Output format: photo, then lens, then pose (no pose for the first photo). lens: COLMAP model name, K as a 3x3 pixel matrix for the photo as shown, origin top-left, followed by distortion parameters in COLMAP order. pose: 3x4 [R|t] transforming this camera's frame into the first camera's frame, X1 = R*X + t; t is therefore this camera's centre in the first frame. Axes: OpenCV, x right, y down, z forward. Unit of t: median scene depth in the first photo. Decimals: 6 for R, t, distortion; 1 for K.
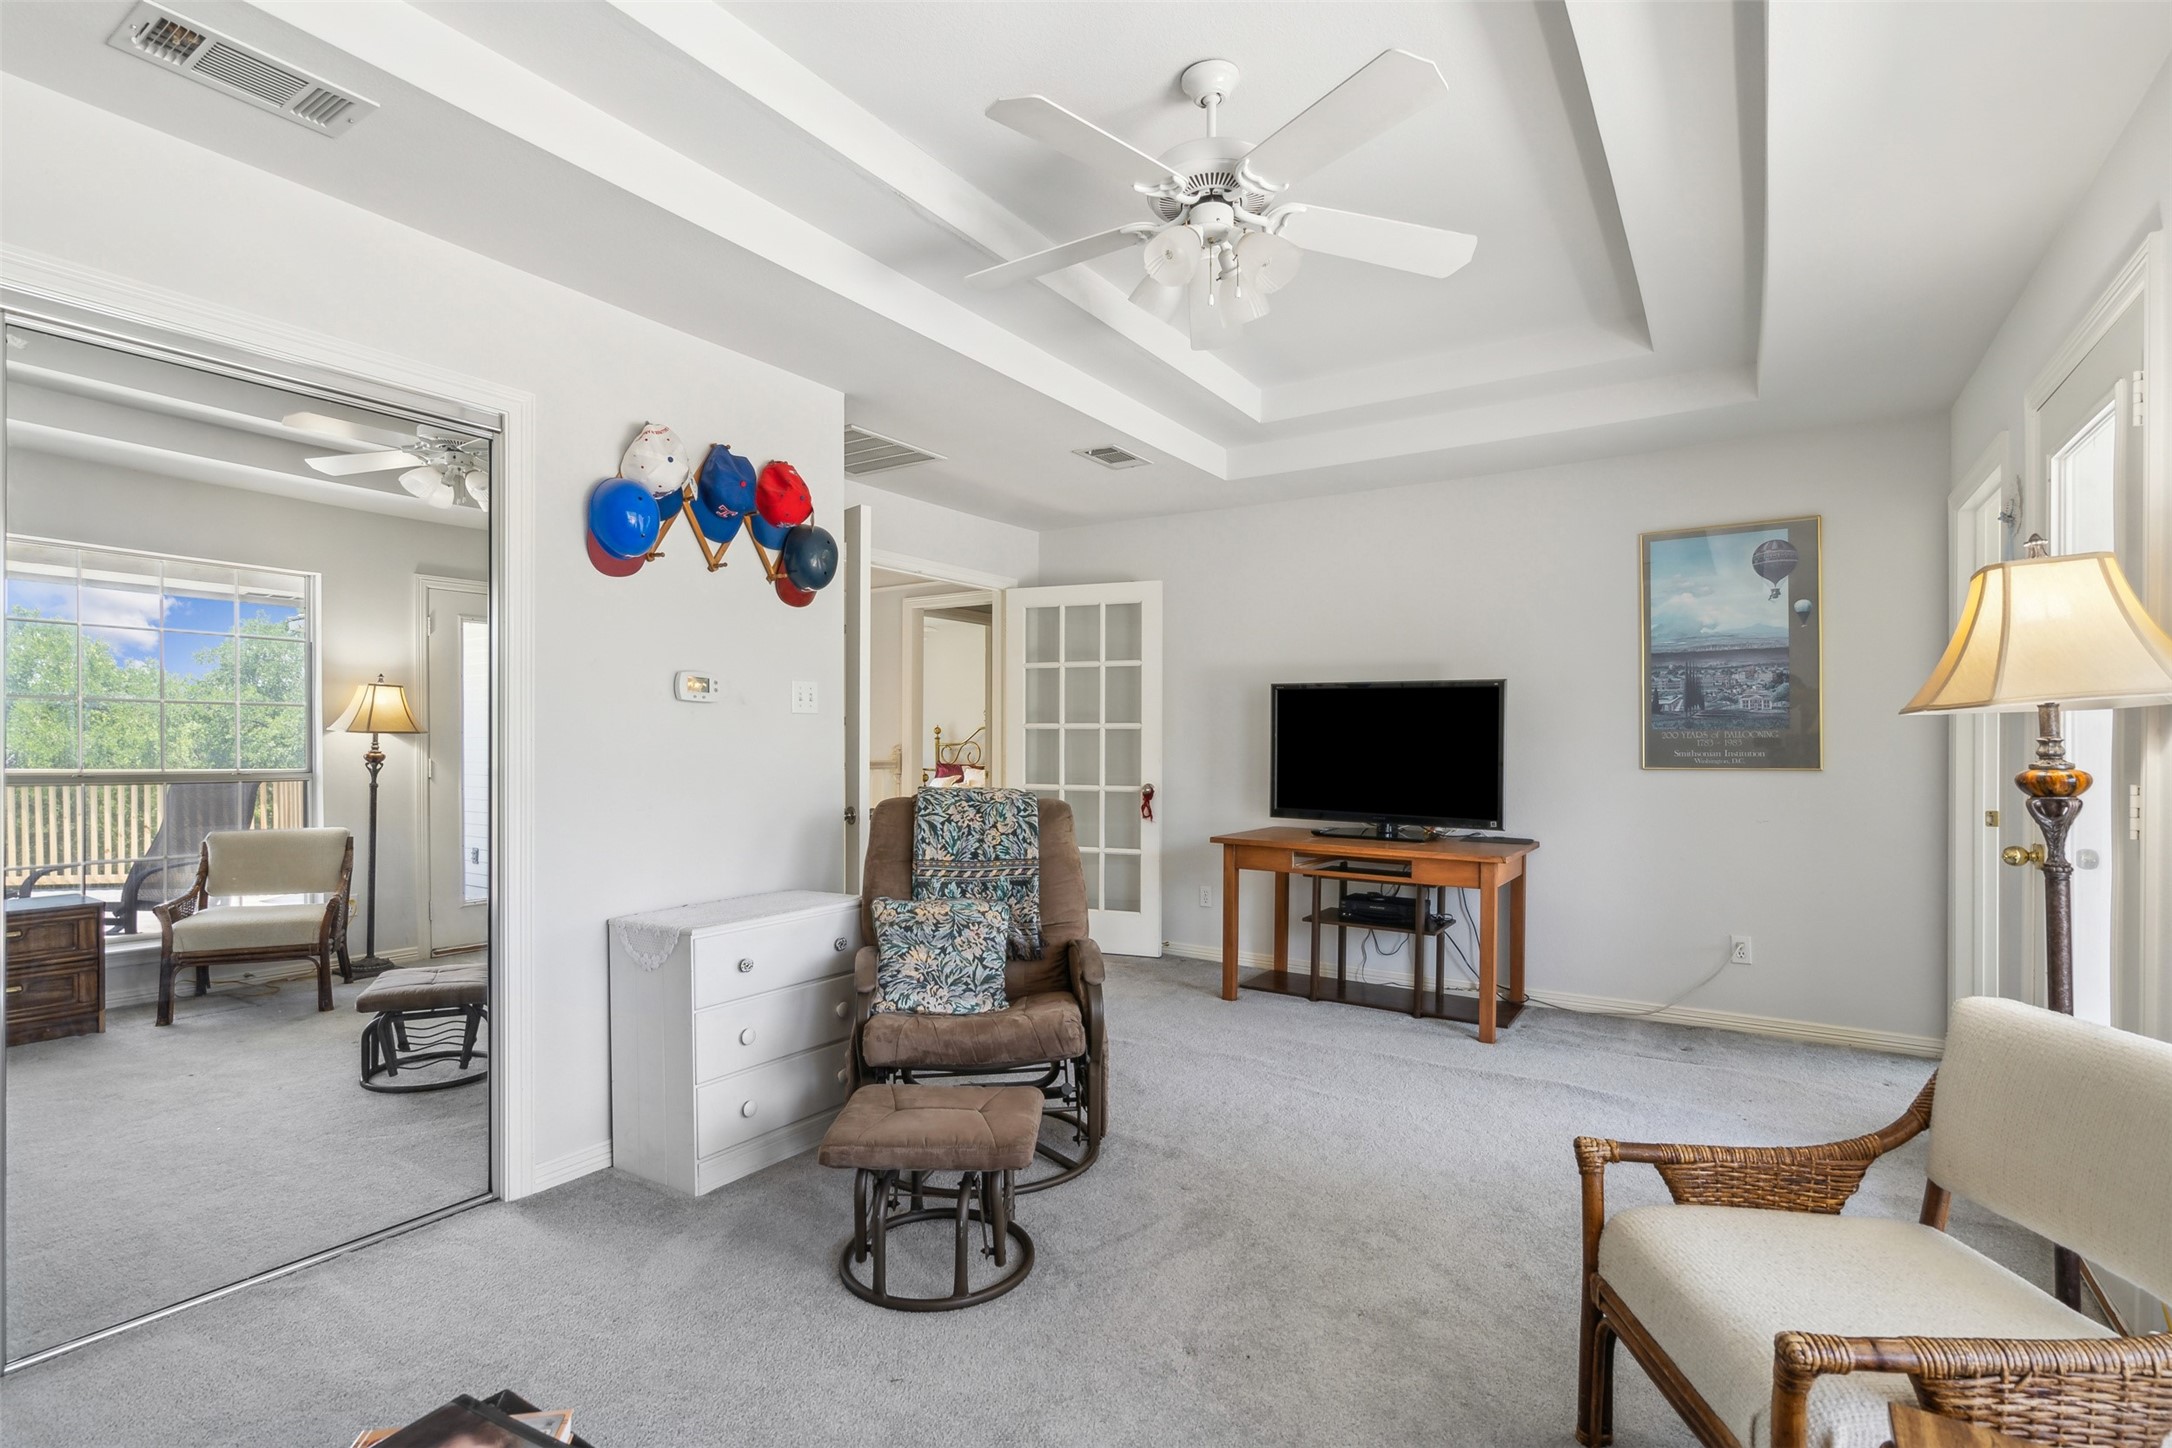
lens RADIAL K [[1040.7, 0, 1093.8], [0, 1040.7, 734.9], [0, 0, 1]] dist [0.000869, 0.000928]
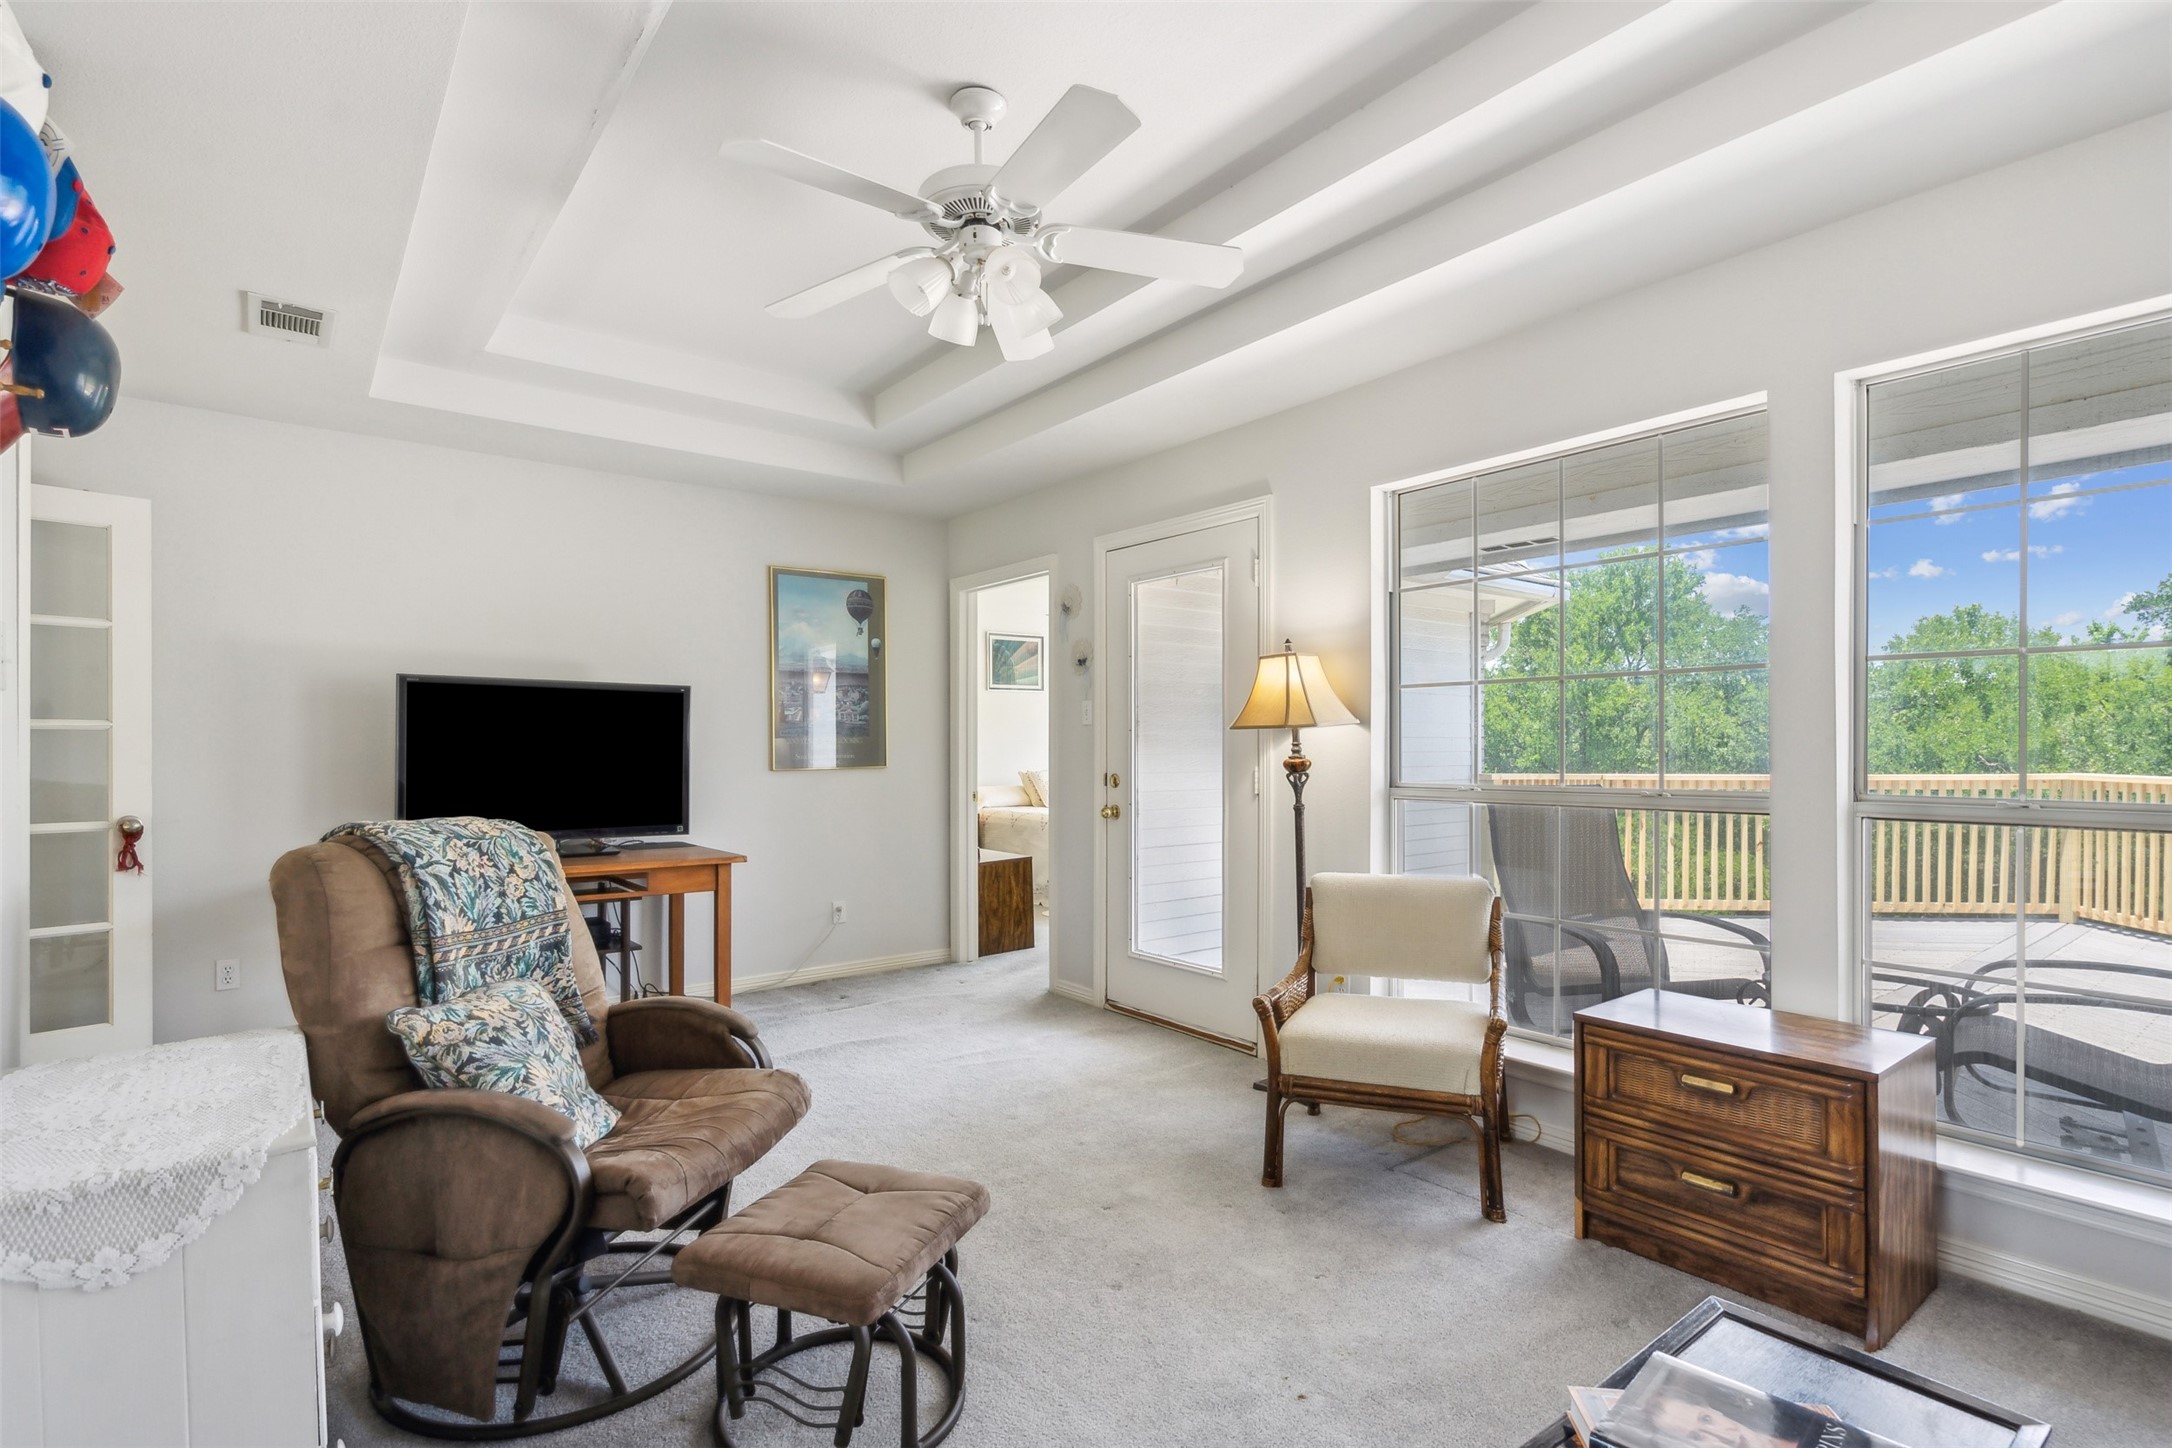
lens RADIAL K [[1040.7, 0, 1086.1], [0, 1040.7, 743.3], [0, 0, 1]] dist [0.000869, 0.000928]
pose [[0.320843, 0.000078, 0.947133, -0.496686], [-0.000154, 1.000000, -0.000030, 0.002952], [-0.947133, -0.000136, 0.320843, 0.335880]]
